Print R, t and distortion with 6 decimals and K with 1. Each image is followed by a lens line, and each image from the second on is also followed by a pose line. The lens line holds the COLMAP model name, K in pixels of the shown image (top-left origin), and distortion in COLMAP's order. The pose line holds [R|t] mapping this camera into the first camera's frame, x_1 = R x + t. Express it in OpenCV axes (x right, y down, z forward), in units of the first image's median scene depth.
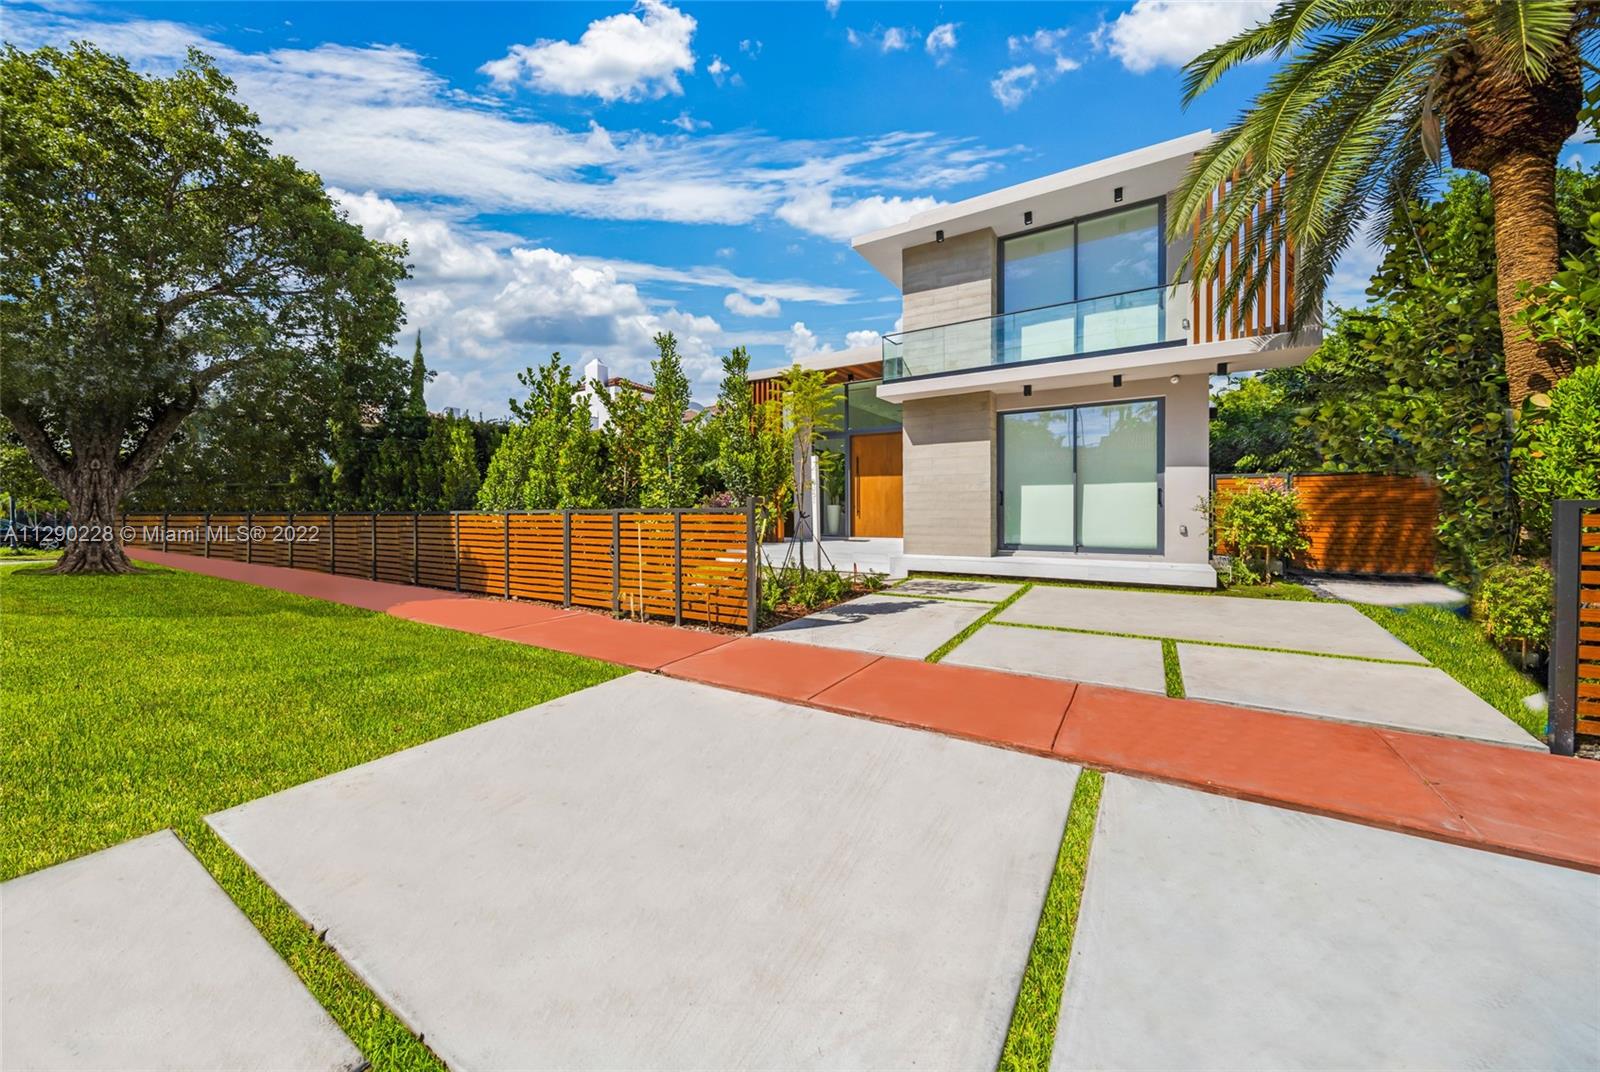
lens RADIAL K [[589.2, 0, 776.7], [0, 589.2, 520.5], [0, 0, 1]] dist [0.000363, -0.000007]
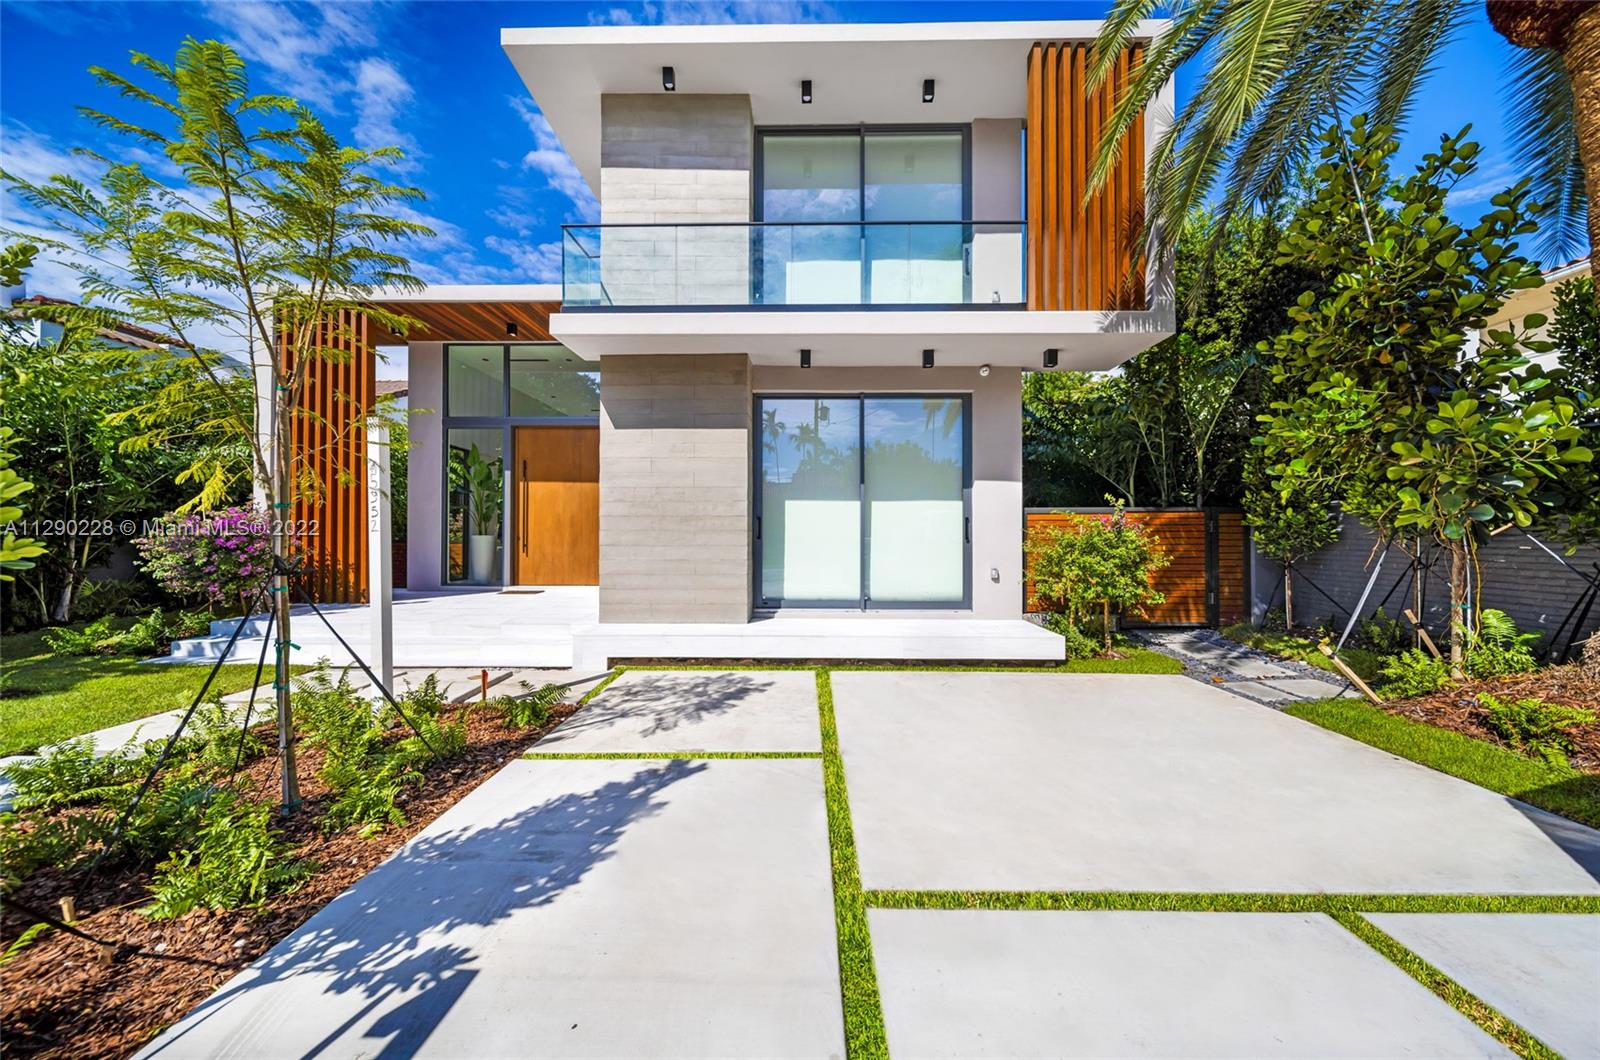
lens RADIAL K [[556.1, 0, 801.3], [0, 556.1, 536.2], [0, 0, 1]] dist [-0.003700, -0.000290]
pose [[0.845085, 0.011890, 0.534500, 0.102762], [0.002069, 0.999672, -0.025509, -0.013624], [-0.534628, 0.022663, 0.844783, 0.490082]]
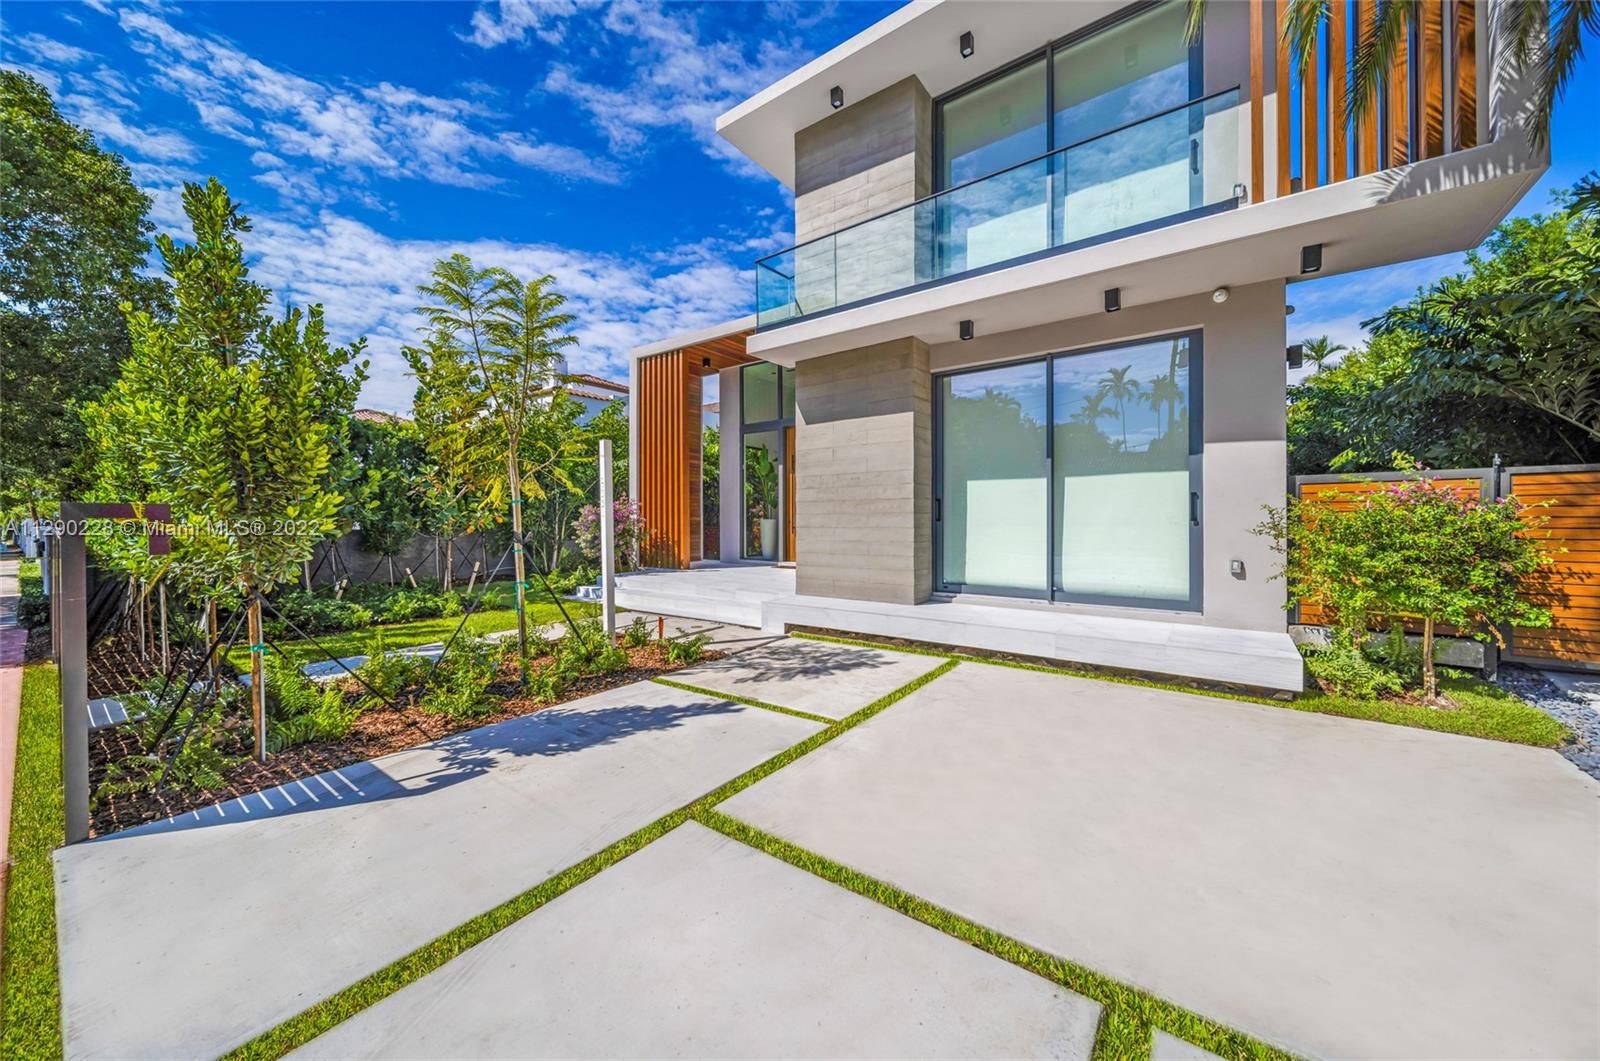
lens RADIAL K [[578.4, 0, 802.7], [0, 578.4, 523.0], [0, 0, 1]] dist [-0.000825, -0.000074]
pose [[0.997500, 0.006467, -0.070365, 0.295033], [-0.007675, 0.999828, -0.016905, -0.012431], [0.070244, 0.017403, 0.997378, 0.396239]]
